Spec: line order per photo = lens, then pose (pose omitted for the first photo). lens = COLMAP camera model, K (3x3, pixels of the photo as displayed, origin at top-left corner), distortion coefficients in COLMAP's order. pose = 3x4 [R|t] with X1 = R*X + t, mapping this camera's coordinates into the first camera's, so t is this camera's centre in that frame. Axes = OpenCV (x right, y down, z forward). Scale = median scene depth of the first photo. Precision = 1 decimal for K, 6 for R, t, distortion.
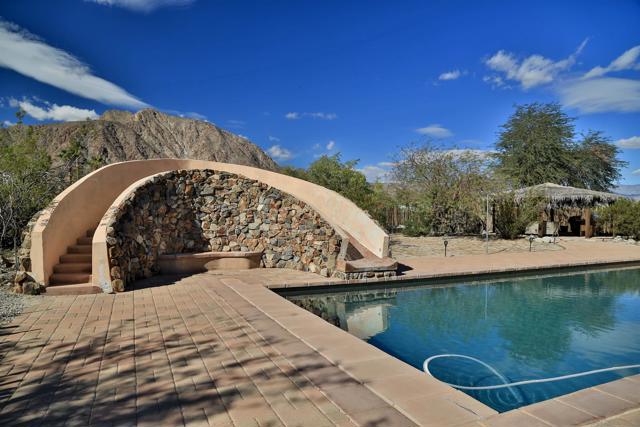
lens RADIAL K [[437.0, 0, 316.1], [0, 437.0, 212.4], [0, 0, 1]] dist [-0.075984, 0.007597]
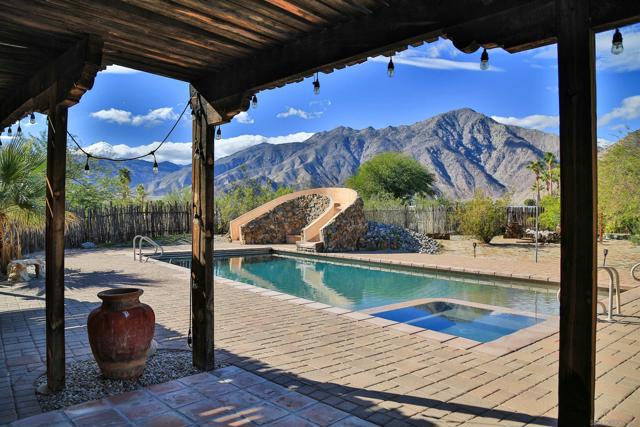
lens RADIAL K [[446.9, 0, 319.5], [0, 446.9, 216.8], [0, 0, 1]] dist [-0.077779, 0.000080]
pose [[0.278779, 0.003646, -0.960348, 1.844725], [-0.001033, 0.999993, 0.003497, -0.002573], [0.960355, 0.000017, 0.278781, 0.501471]]
